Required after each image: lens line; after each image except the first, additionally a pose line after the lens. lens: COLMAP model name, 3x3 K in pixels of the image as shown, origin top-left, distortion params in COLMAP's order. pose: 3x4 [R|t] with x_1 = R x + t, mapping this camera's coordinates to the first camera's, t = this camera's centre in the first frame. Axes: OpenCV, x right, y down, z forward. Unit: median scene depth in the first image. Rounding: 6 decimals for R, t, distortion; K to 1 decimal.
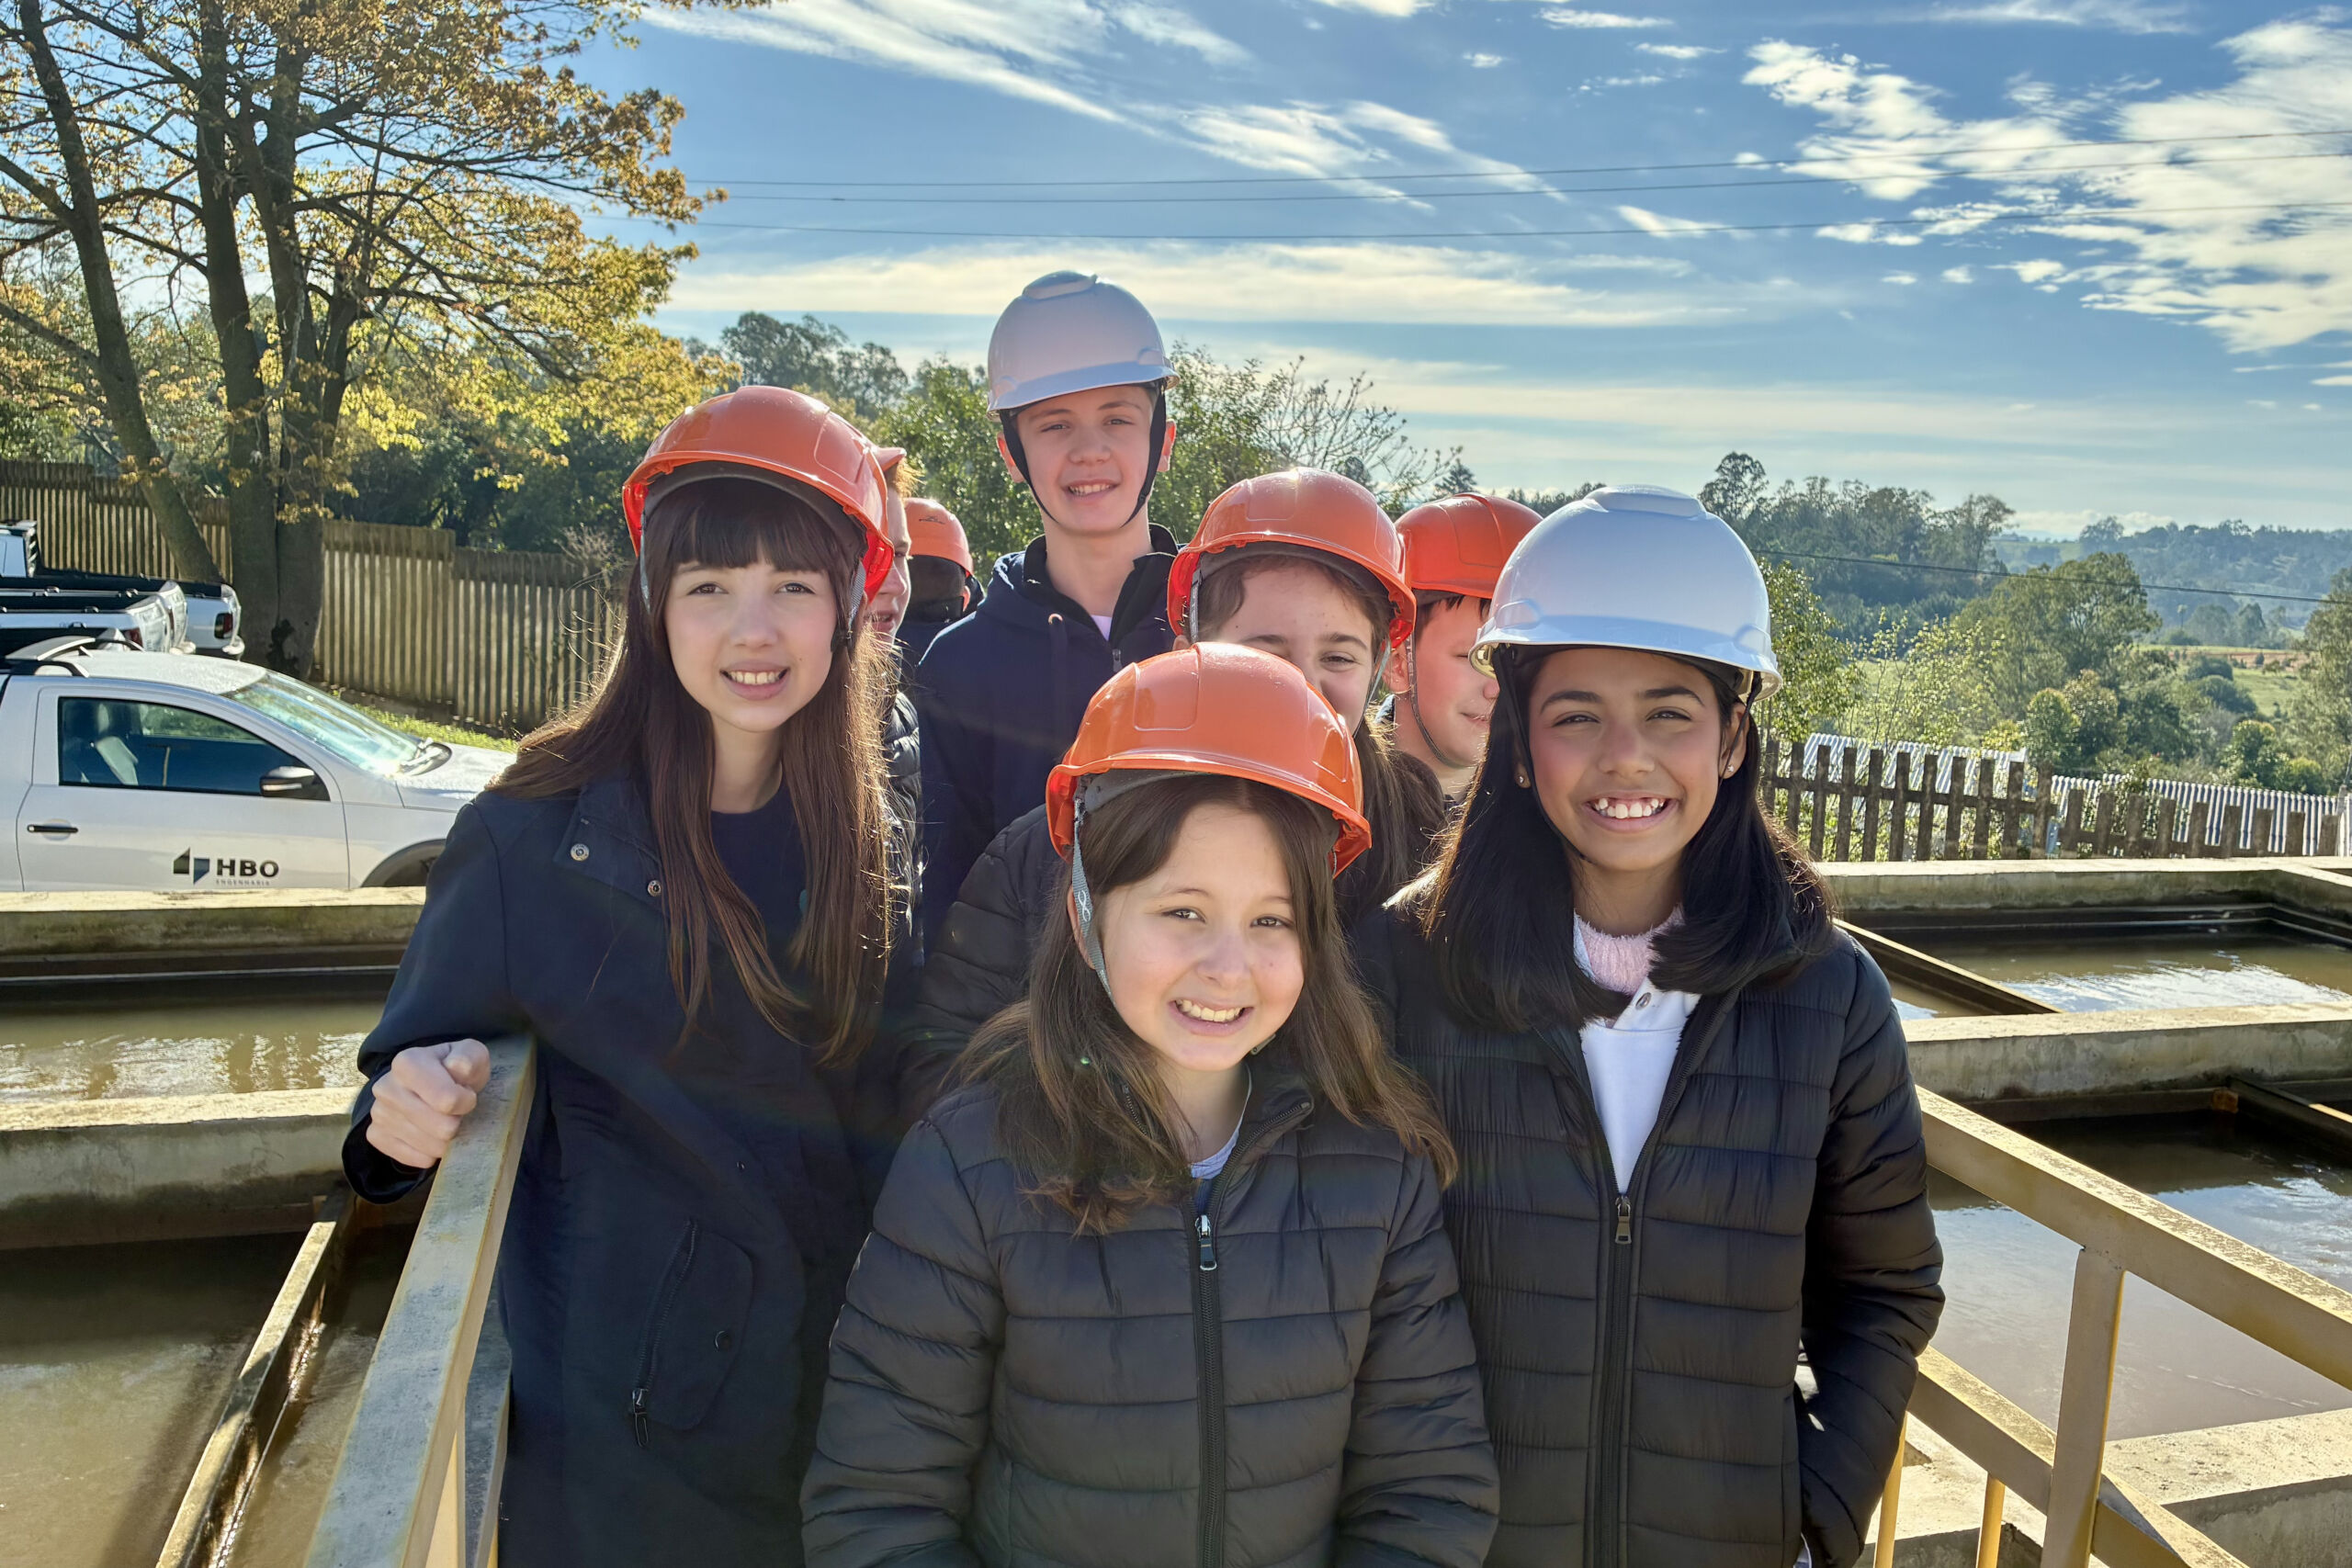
lens RADIAL K [[1756.2, 0, 1178.8], [0, 1756.2, 752.6], [0, 0, 1]] dist [0.003222, -0.000815]
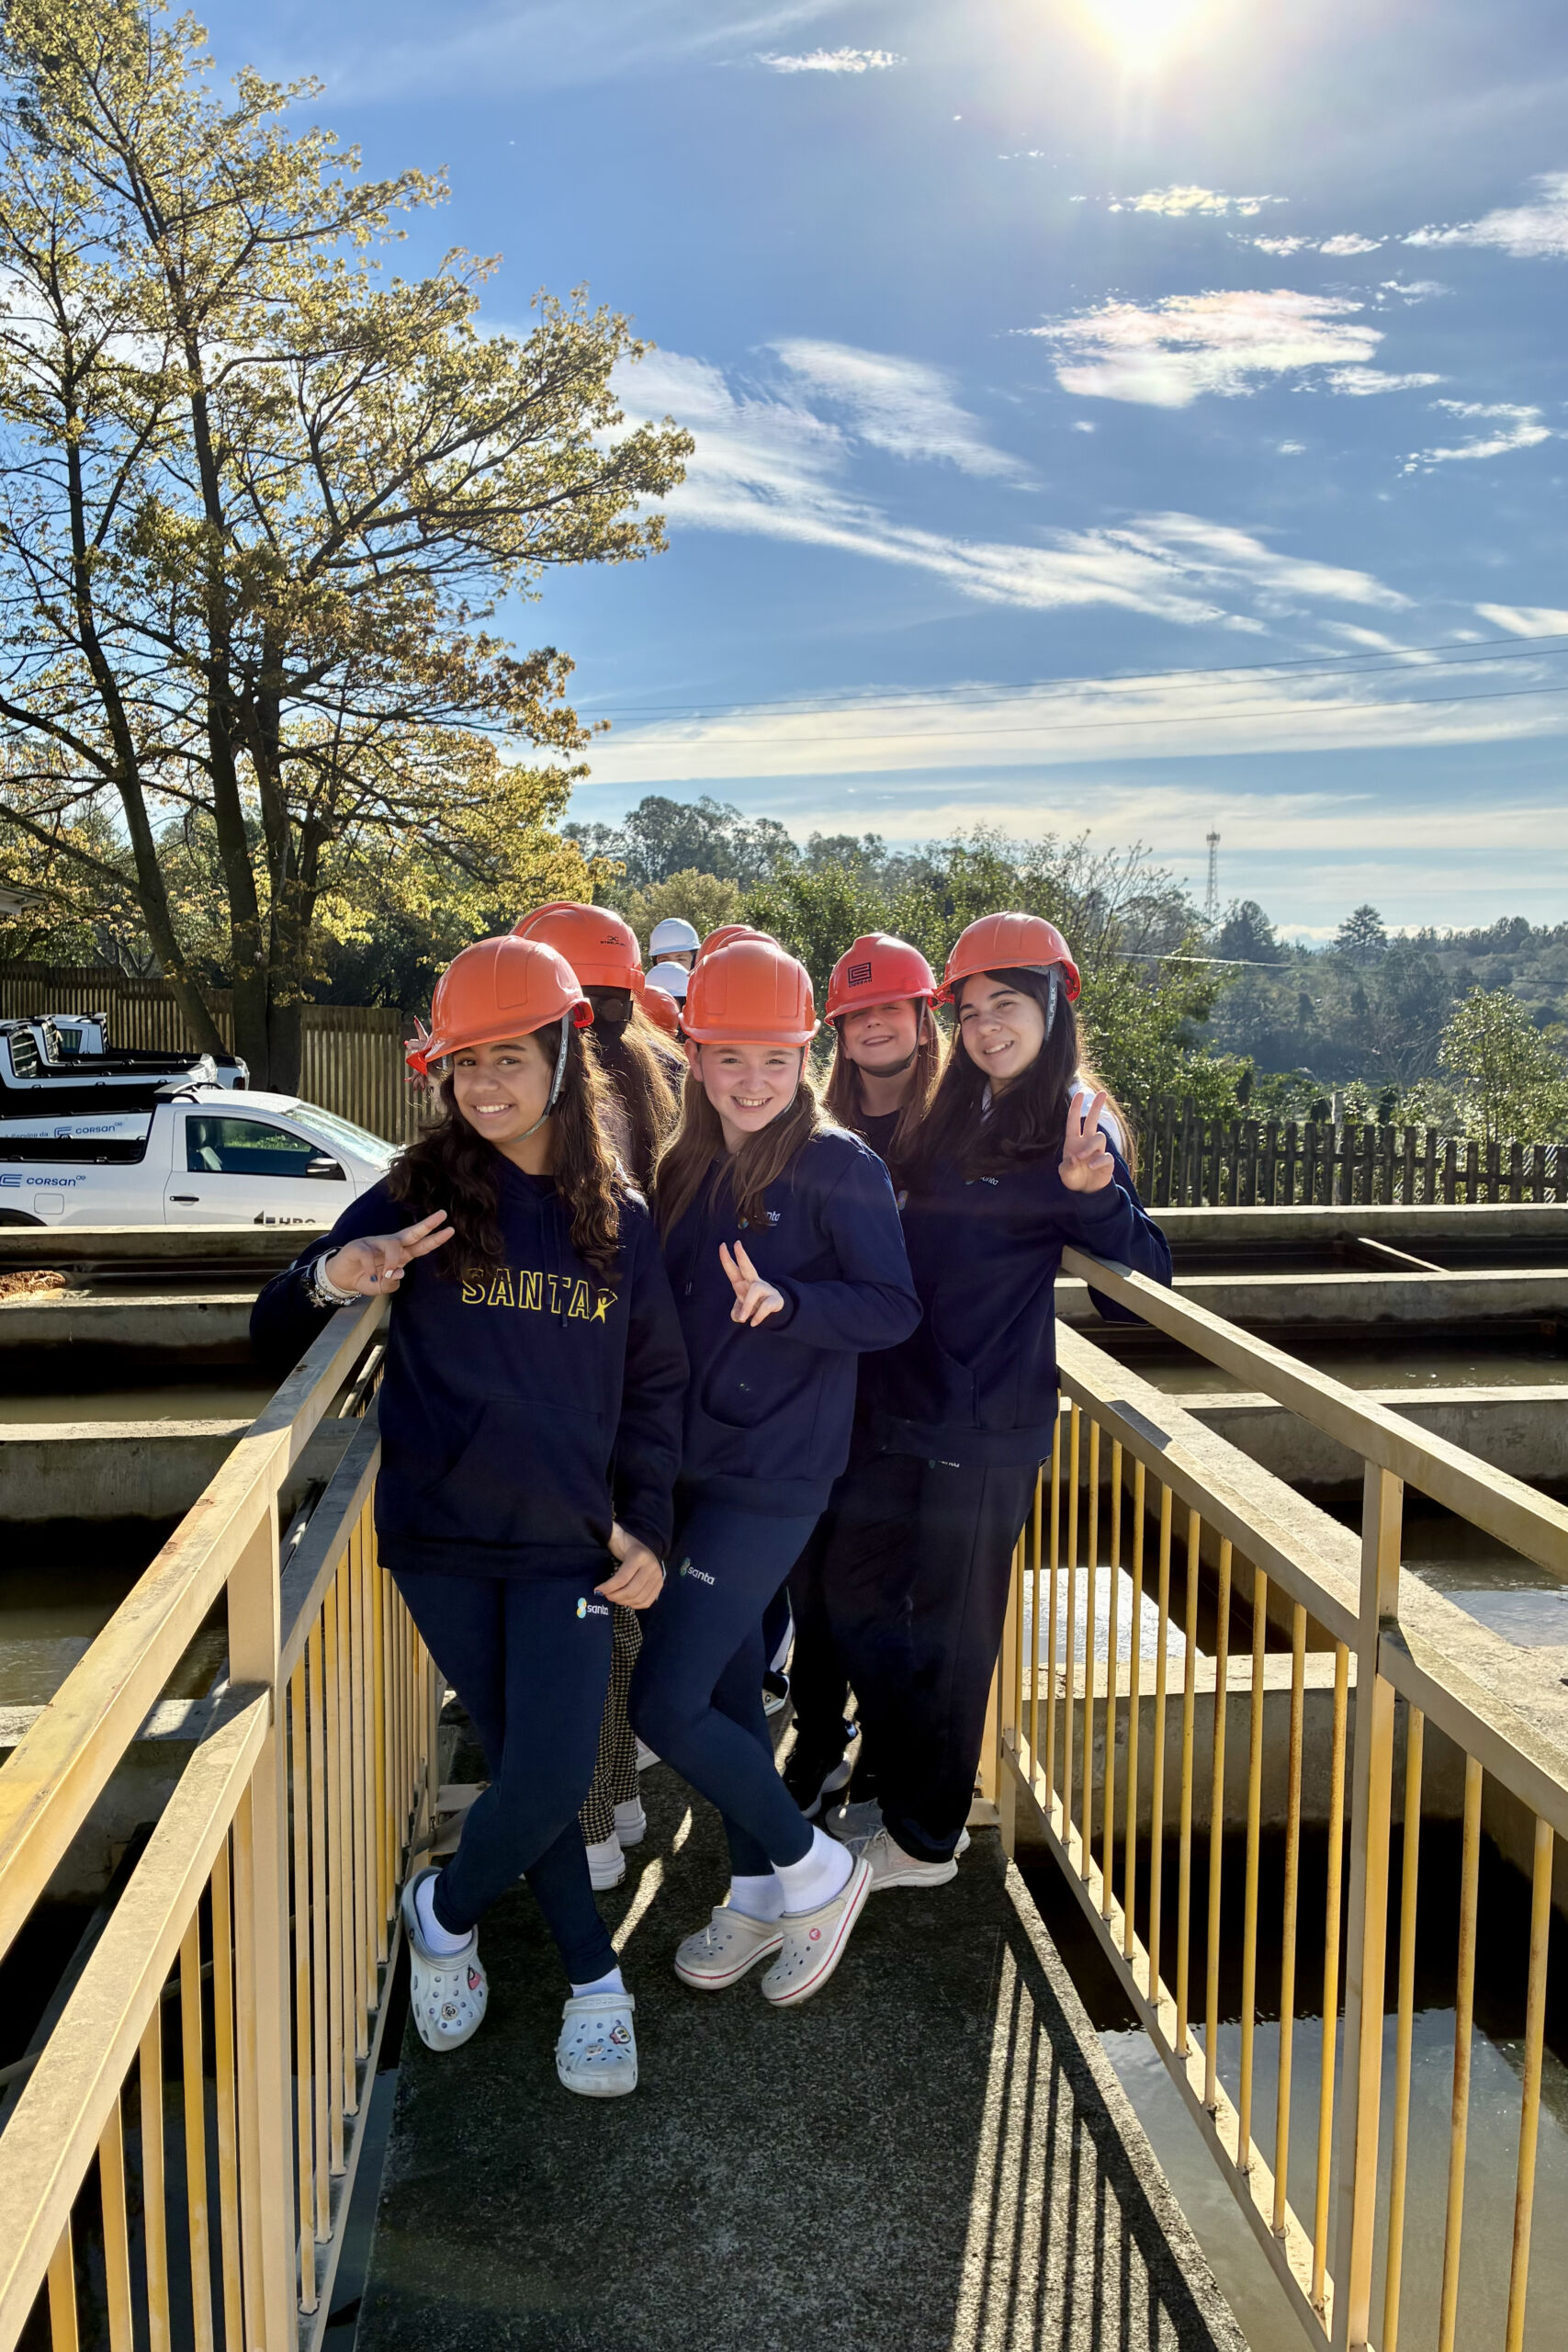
lens RADIAL K [[1756.2, 0, 784.0], [0, 1756.2, 1176.0], [0, 0, 1]] dist [0.003222, -0.000815]
pose [[0.985385, -0.023366, -0.168731, 0.055653], [0.019745, 0.999538, -0.023110, 0.024252], [0.169193, 0.019441, 0.985391, -0.162764]]
